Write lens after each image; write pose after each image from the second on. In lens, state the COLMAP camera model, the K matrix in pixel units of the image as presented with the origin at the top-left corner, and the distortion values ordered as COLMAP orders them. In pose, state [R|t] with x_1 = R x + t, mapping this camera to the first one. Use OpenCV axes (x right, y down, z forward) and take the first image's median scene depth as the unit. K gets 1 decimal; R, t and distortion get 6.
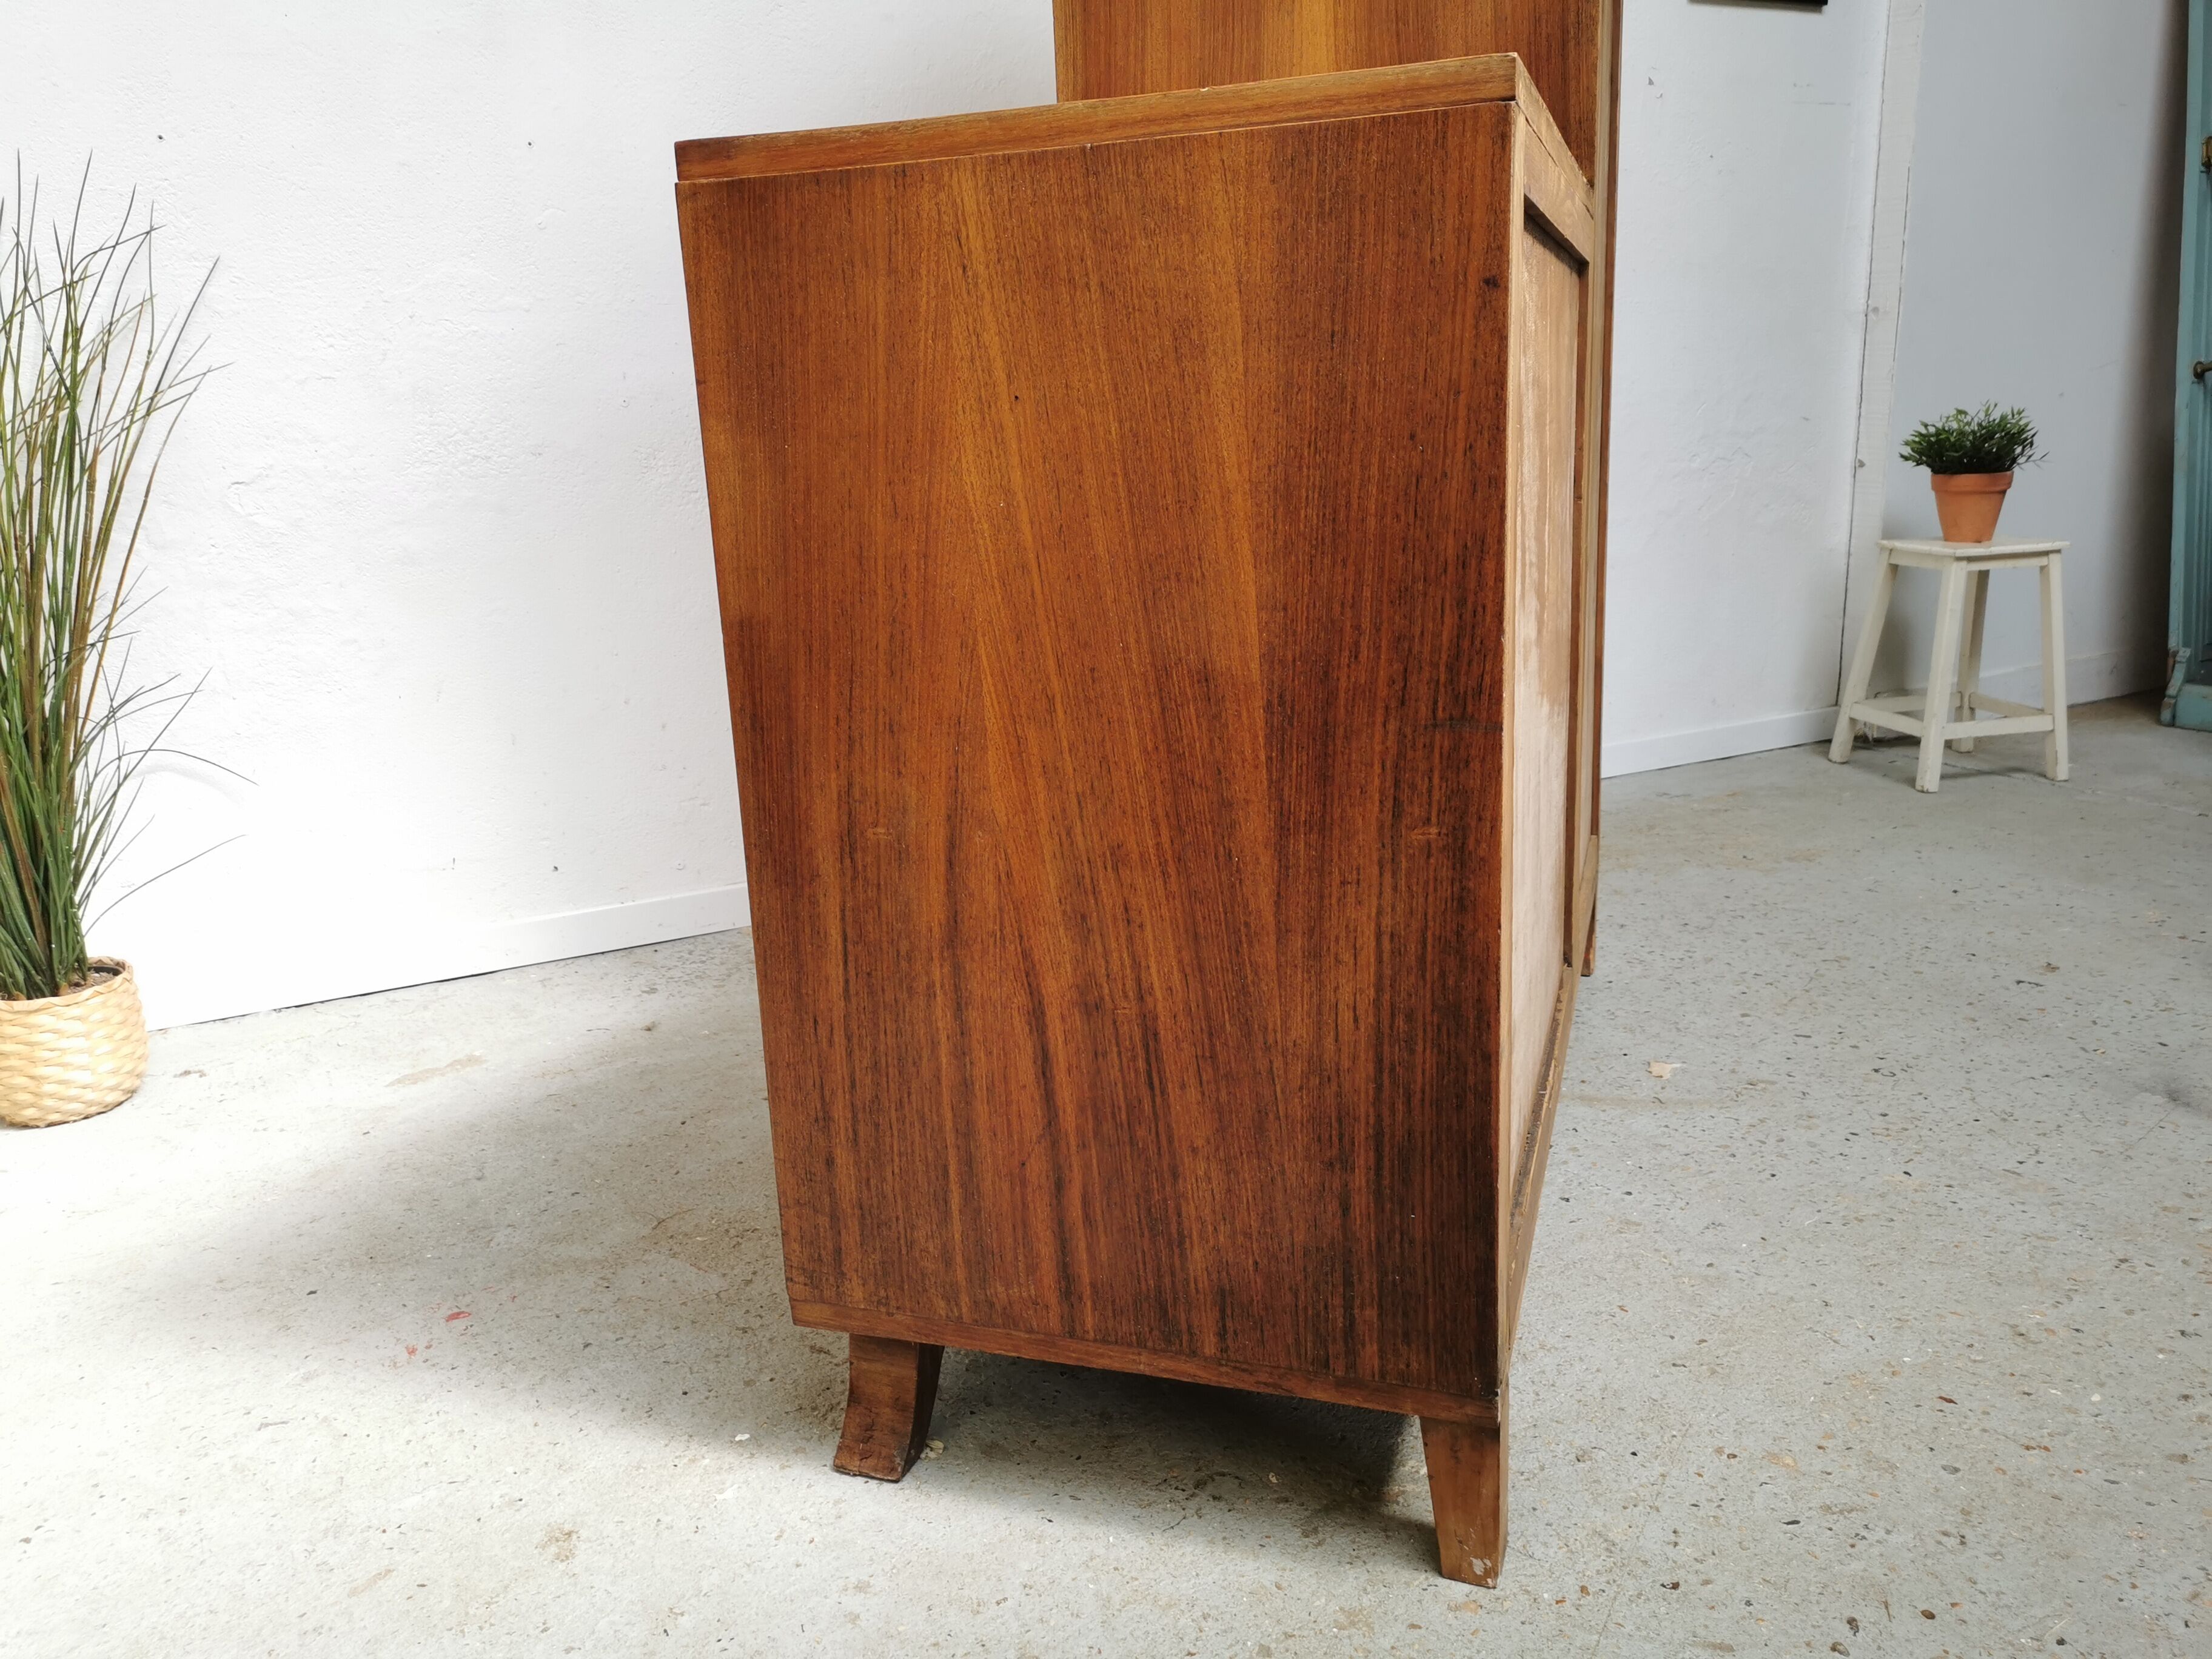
lens RADIAL K [[1699.7, 0, 1099.5], [0, 1699.7, 856.0], [0, 0, 1]] dist [0.055465, -0.050396]
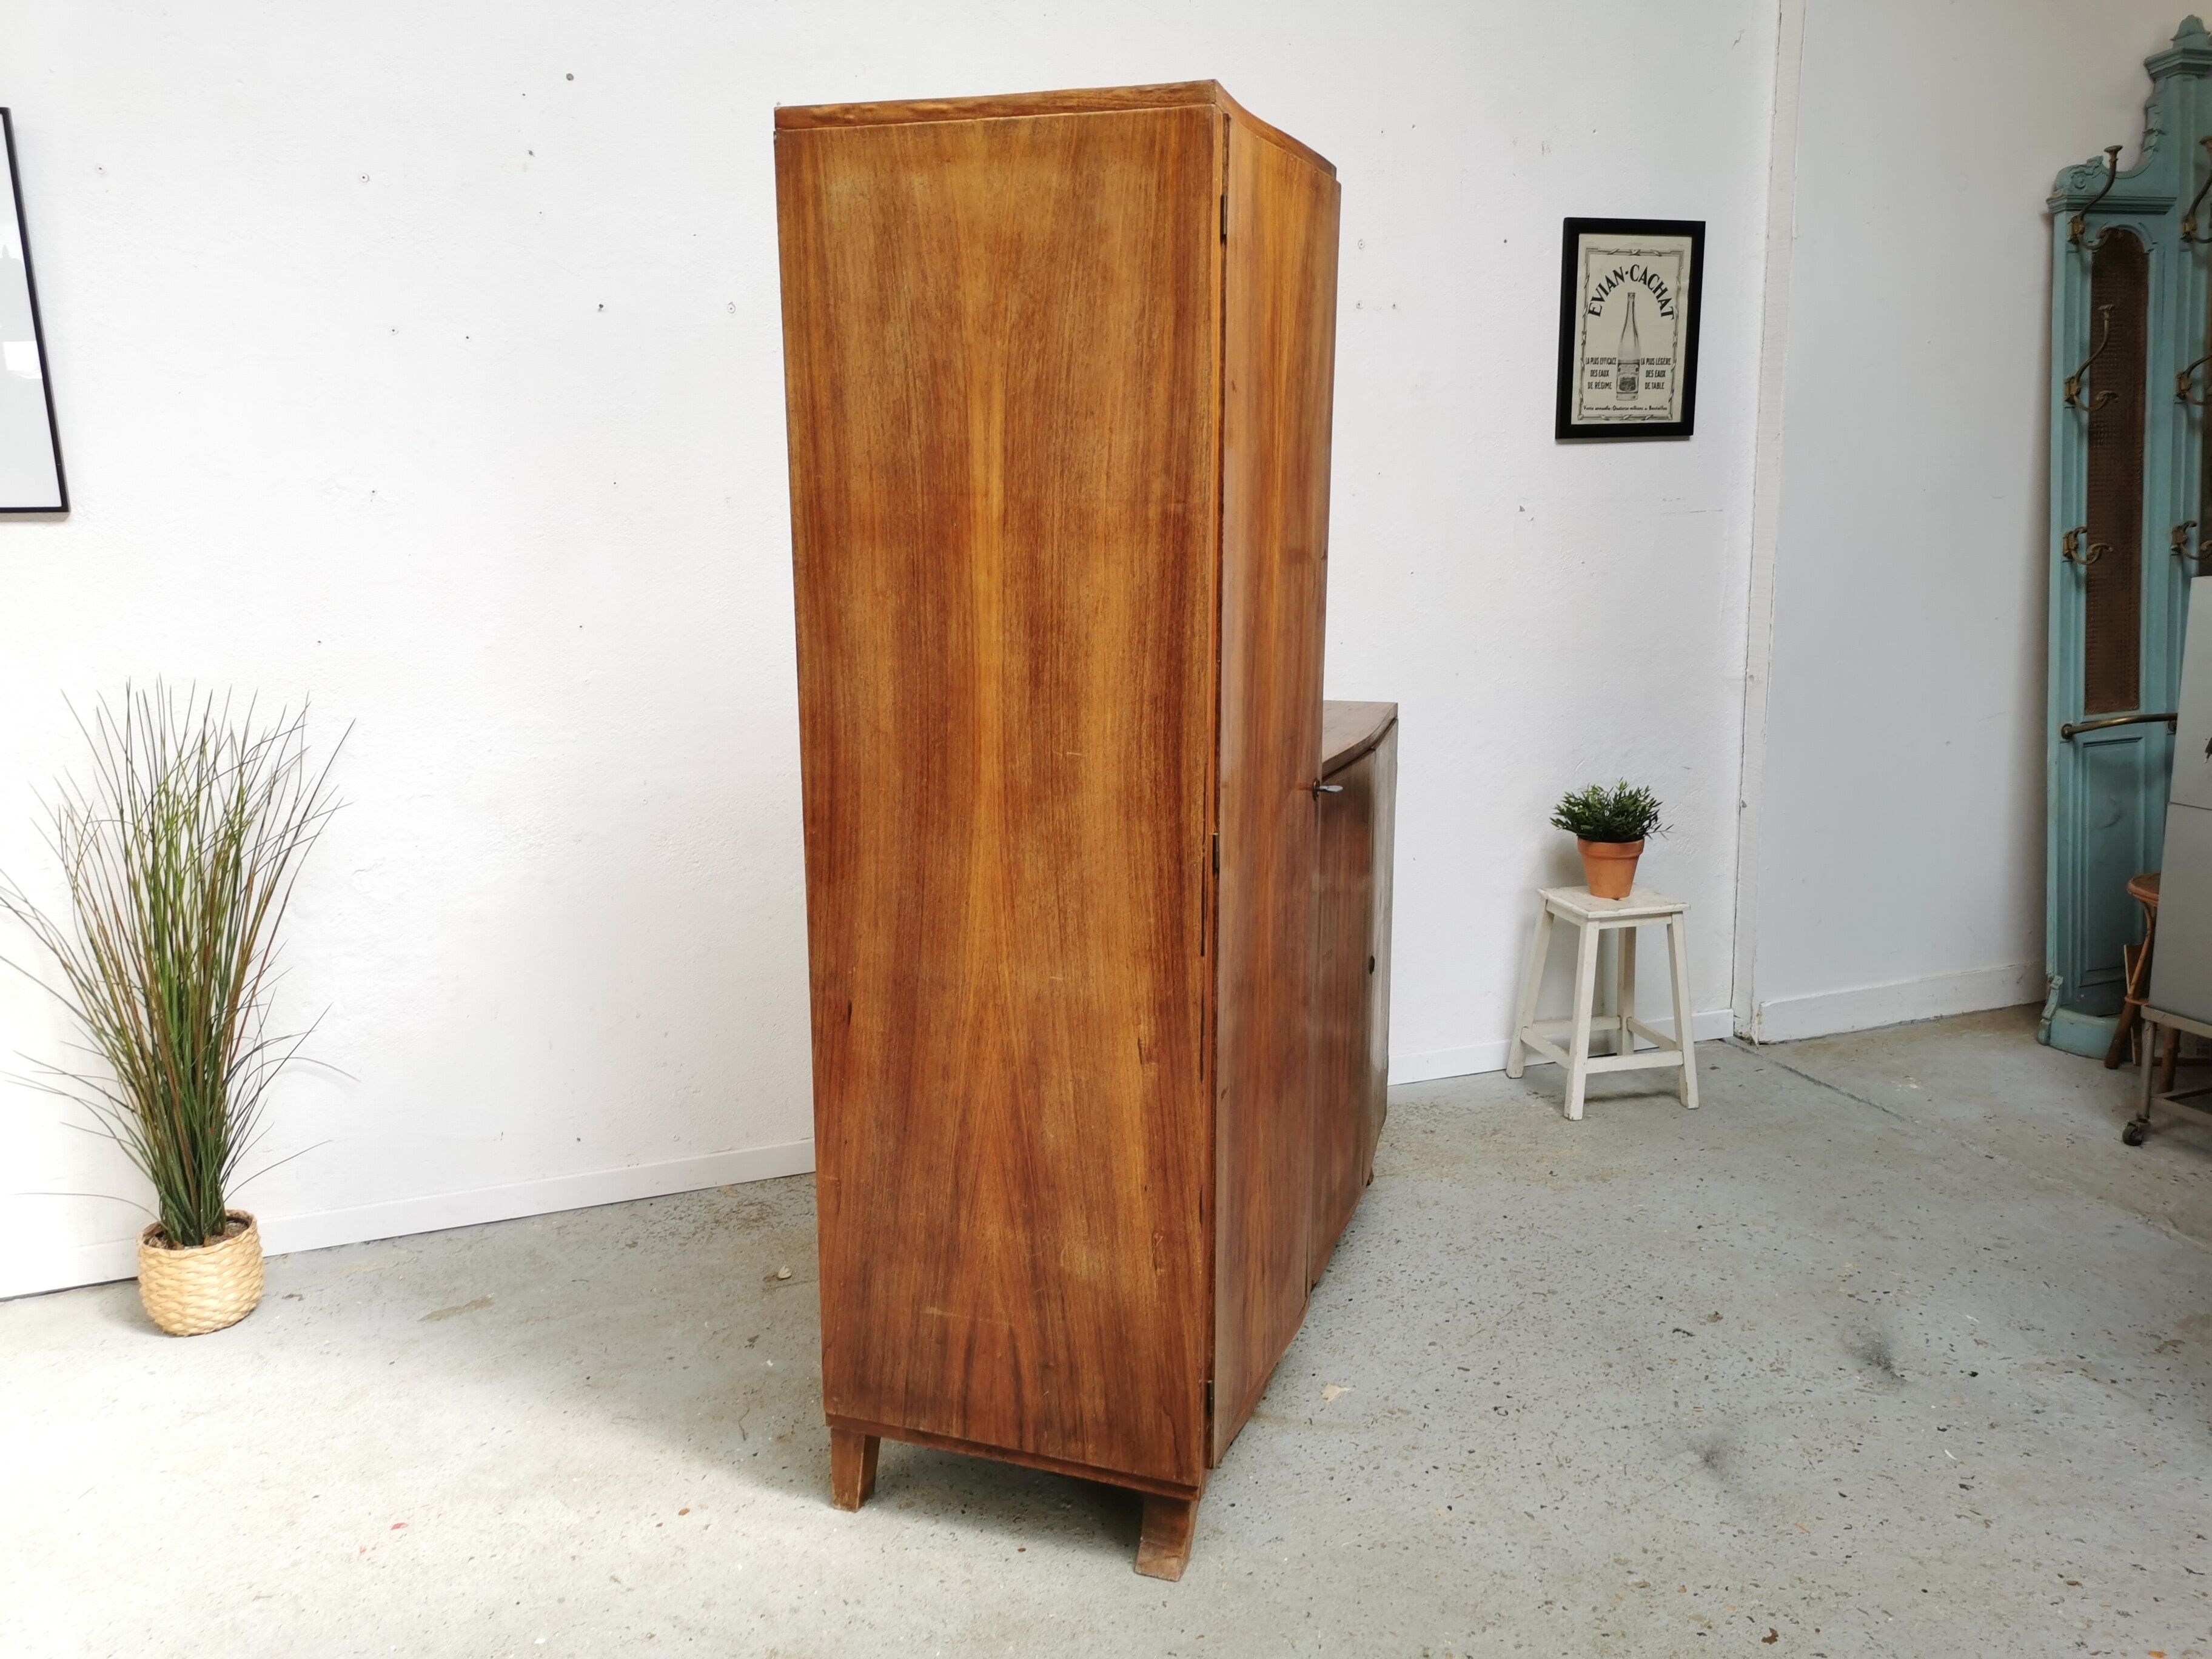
lens RADIAL K [[1699.7, 0, 1103.3], [0, 1699.7, 840.1], [0, 0, 1]] dist [0.055465, -0.050396]
pose [[0.989212, 0.041589, -0.140466, 0.303053], [-0.049890, 0.997178, -0.056099, -0.198583], [0.137737, 0.062501, 0.988495, -0.311736]]
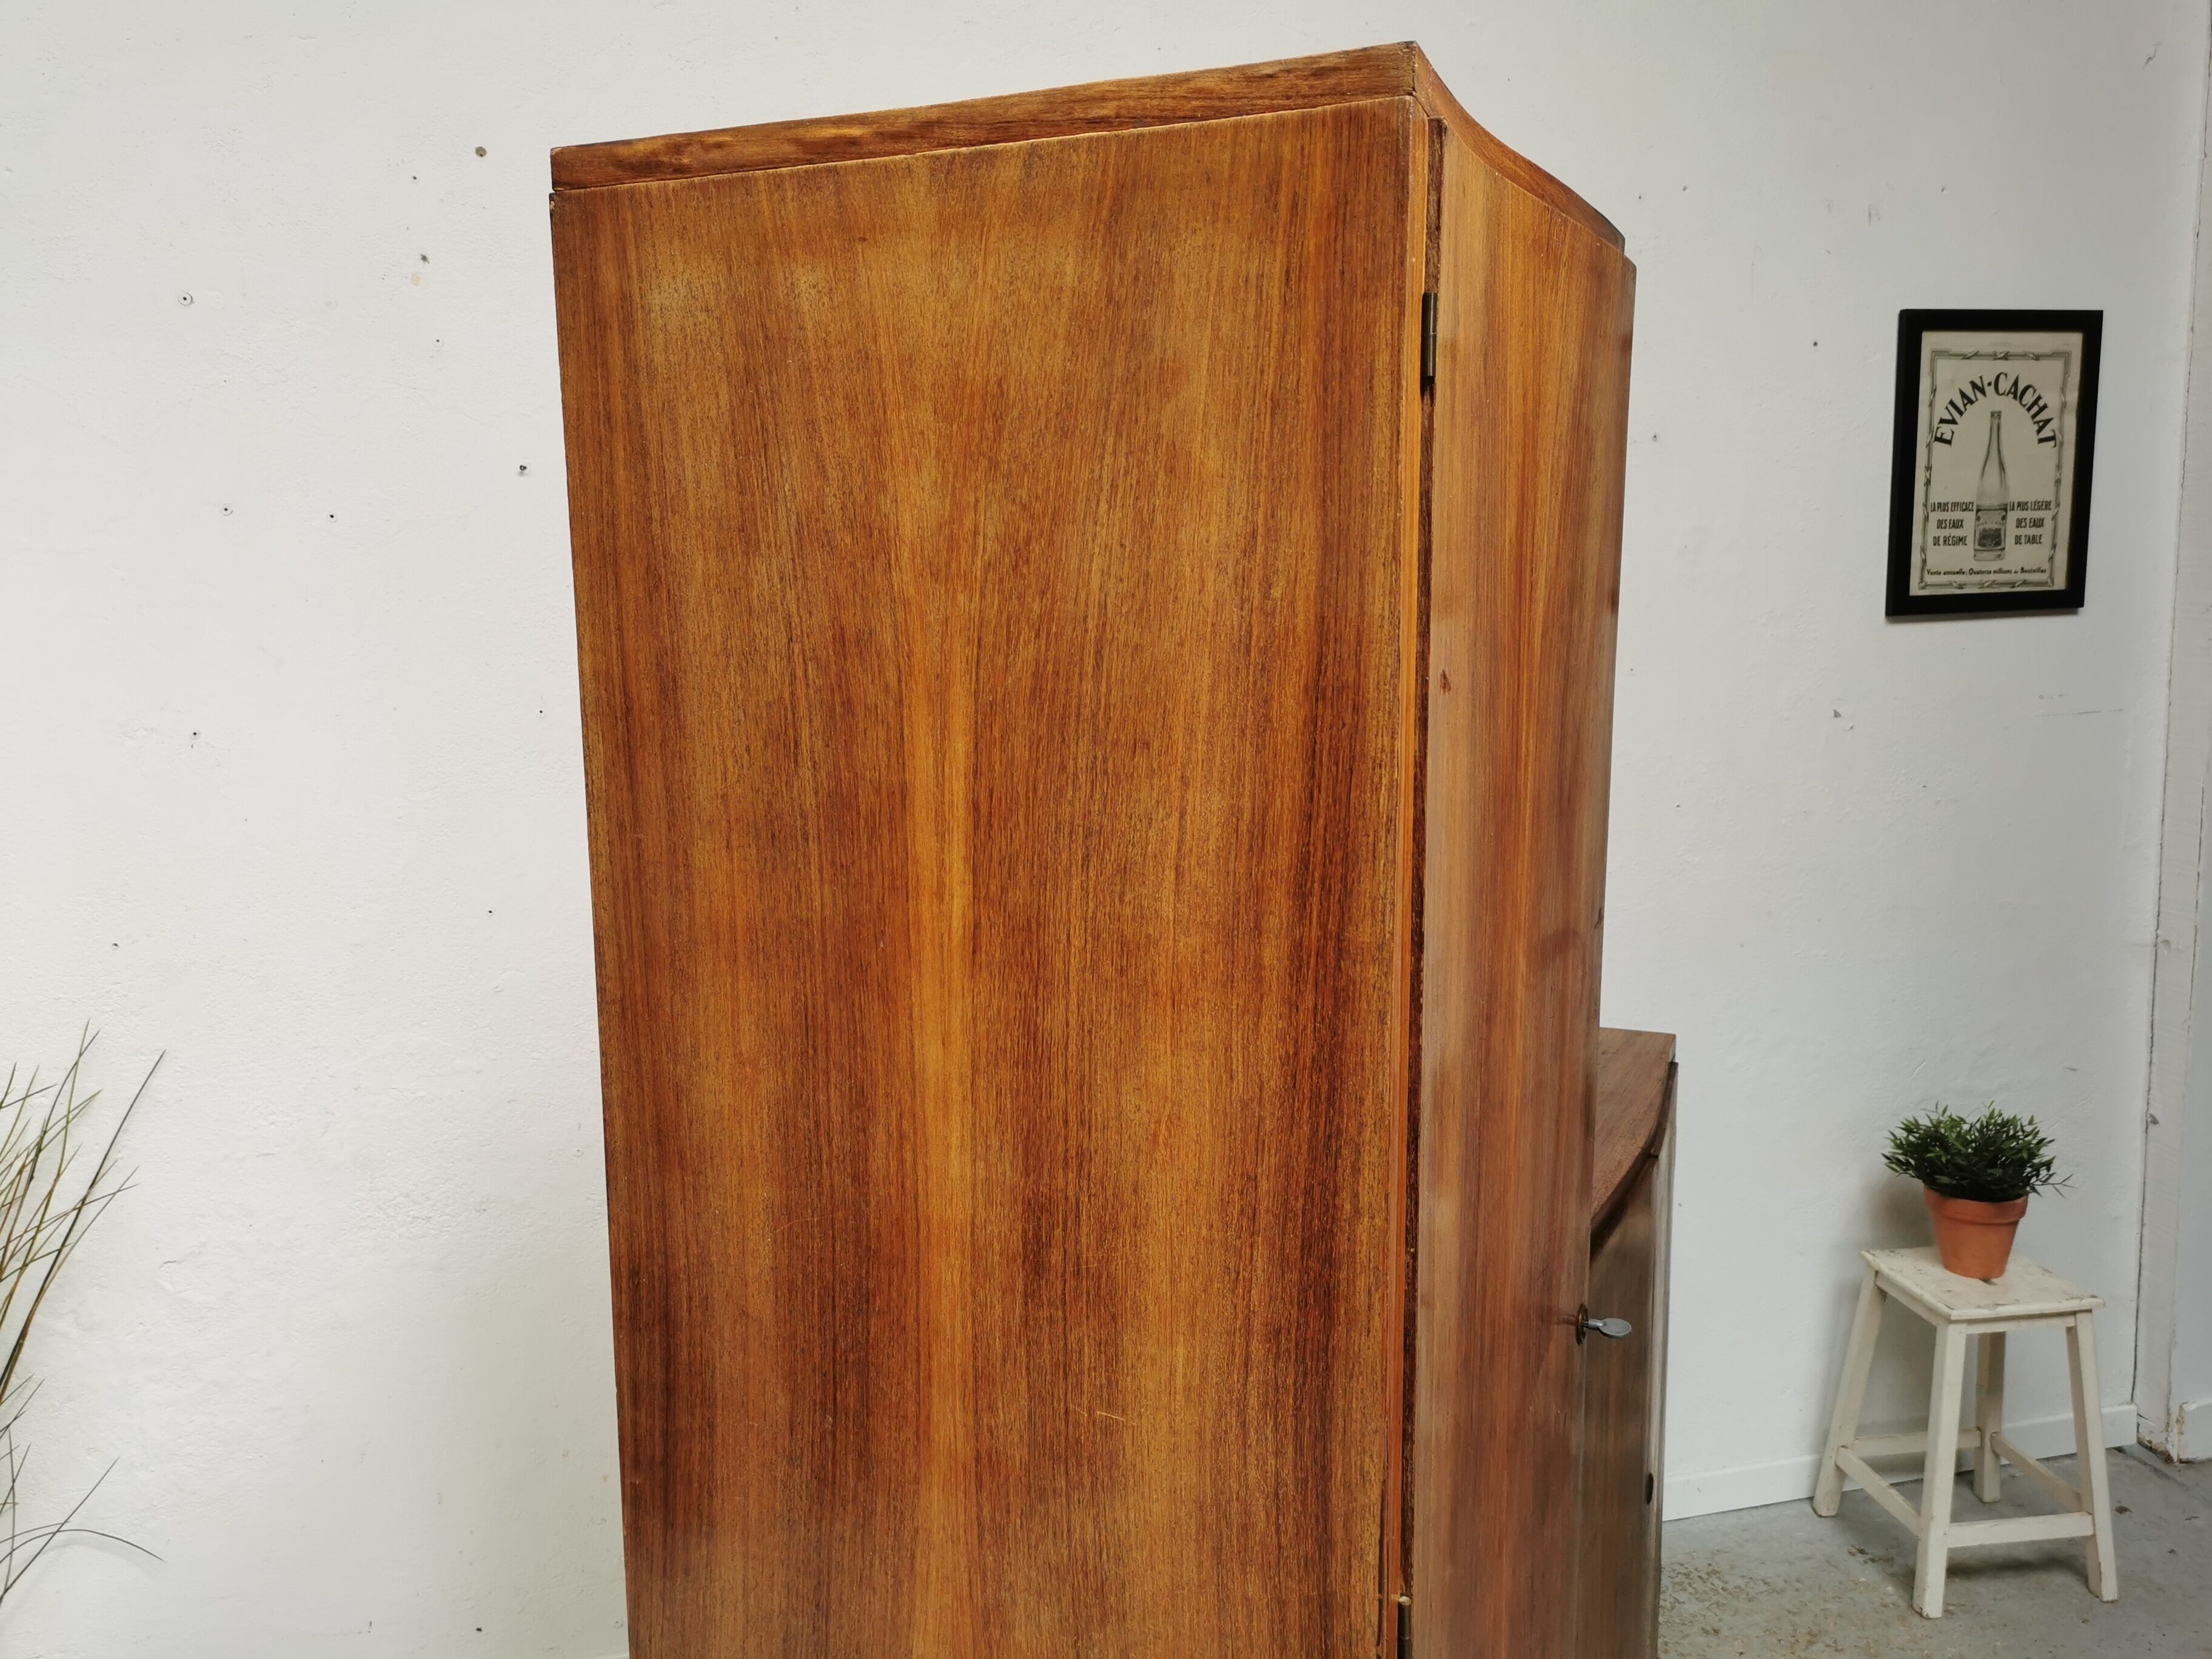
lens RADIAL K [[1699.7, 0, 1103.7], [0, 1699.7, 850.1], [0, 0, 1]] dist [0.055465, -0.050396]
pose [[0.969816, 0.042973, -0.240021, 0.255703], [-0.067937, 0.992991, -0.096716, -0.404072], [0.234182, 0.110103, 0.965938, 0.146191]]
